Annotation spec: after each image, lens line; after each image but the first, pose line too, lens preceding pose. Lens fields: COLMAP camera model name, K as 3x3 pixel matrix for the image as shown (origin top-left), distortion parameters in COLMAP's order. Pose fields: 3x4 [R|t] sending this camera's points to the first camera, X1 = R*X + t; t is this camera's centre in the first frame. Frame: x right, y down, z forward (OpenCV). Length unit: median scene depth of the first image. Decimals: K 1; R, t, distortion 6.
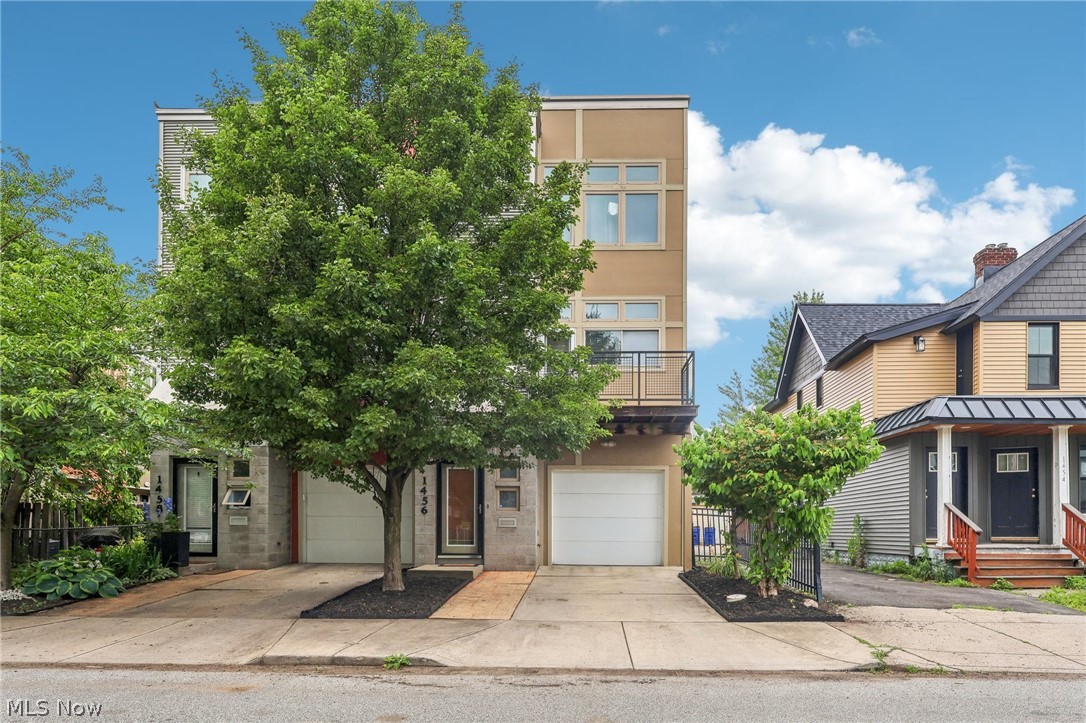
lens RADIAL K [[628.0, 0, 574.8], [0, 628.0, 356.4], [0, 0, 1]] dist [0.000333, 0.000223]
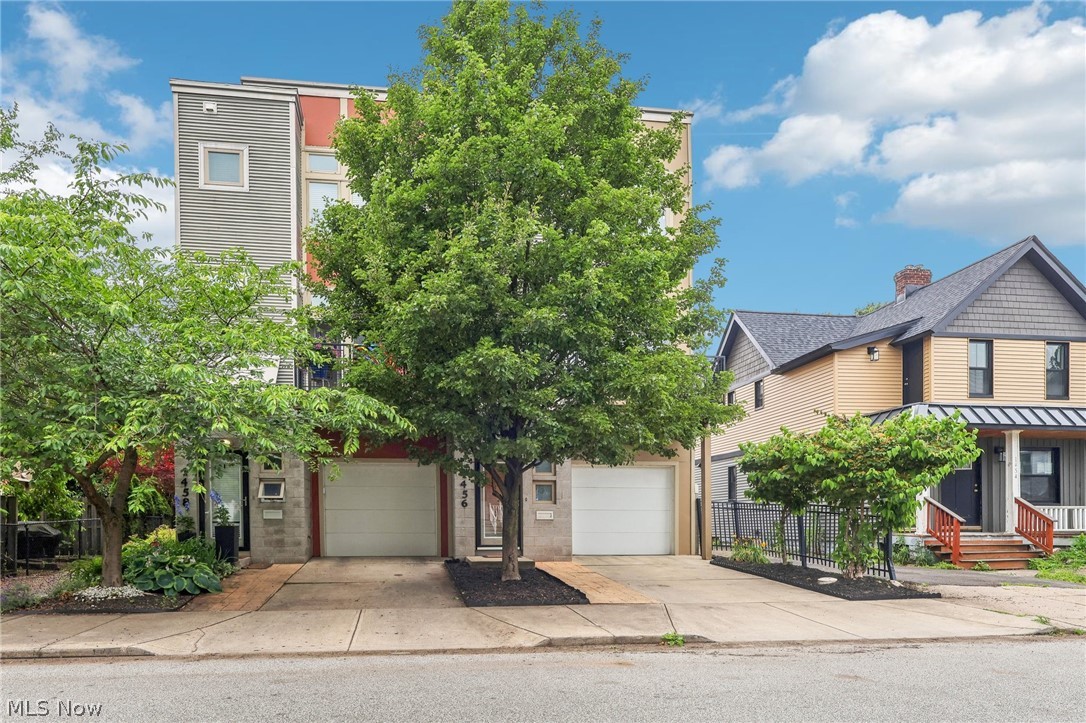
lens RADIAL K [[627.9, 0, 543.0], [0, 627.9, 361.5], [0, 0, 1]] dist [0.000042, 0.000548]
pose [[0.989033, 0.031749, 0.144242, -0.267716], [-0.034406, 0.999281, 0.015956, -0.006090], [-0.143632, -0.020744, 0.989414, -0.022444]]
